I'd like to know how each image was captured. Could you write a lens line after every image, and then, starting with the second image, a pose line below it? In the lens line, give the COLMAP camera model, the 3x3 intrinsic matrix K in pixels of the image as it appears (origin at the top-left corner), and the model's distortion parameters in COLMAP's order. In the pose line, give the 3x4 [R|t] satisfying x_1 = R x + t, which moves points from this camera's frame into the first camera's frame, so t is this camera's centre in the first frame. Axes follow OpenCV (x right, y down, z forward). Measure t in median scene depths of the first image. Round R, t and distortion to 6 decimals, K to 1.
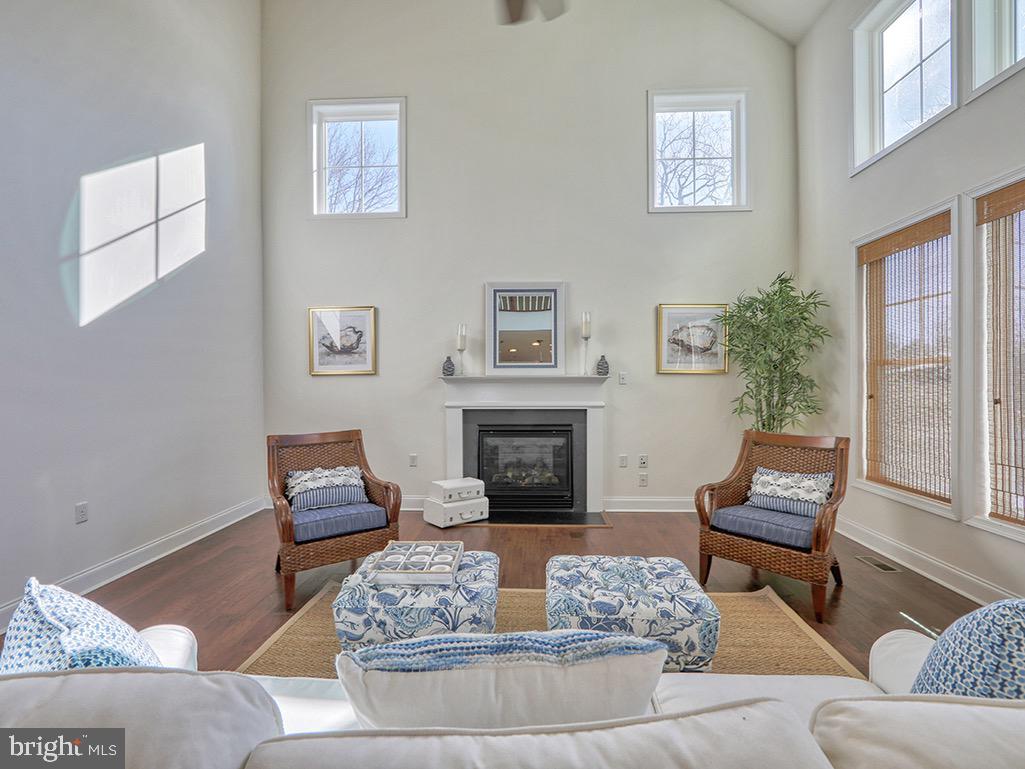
lens RADIAL K [[479.7, 0, 514.0], [0, 479.7, 378.9], [0, 0, 1]] dist [-0.002446, -0.000424]
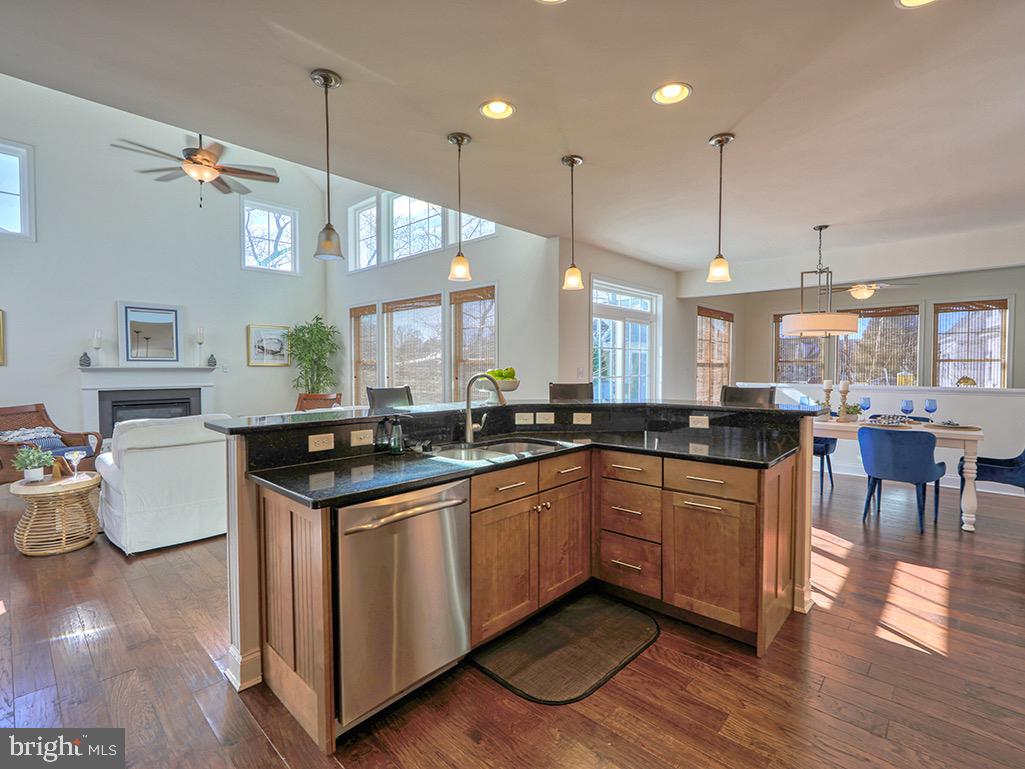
lens RADIAL K [[479.7, 0, 514.0], [0, 479.7, 378.9], [0, 0, 1]] dist [-0.002446, -0.000424]
pose [[0.649304, -0.016010, 0.760360, -0.384061], [-0.005910, 0.999642, 0.026095, -0.014084], [-0.760506, -0.021437, 0.648977, -0.824957]]
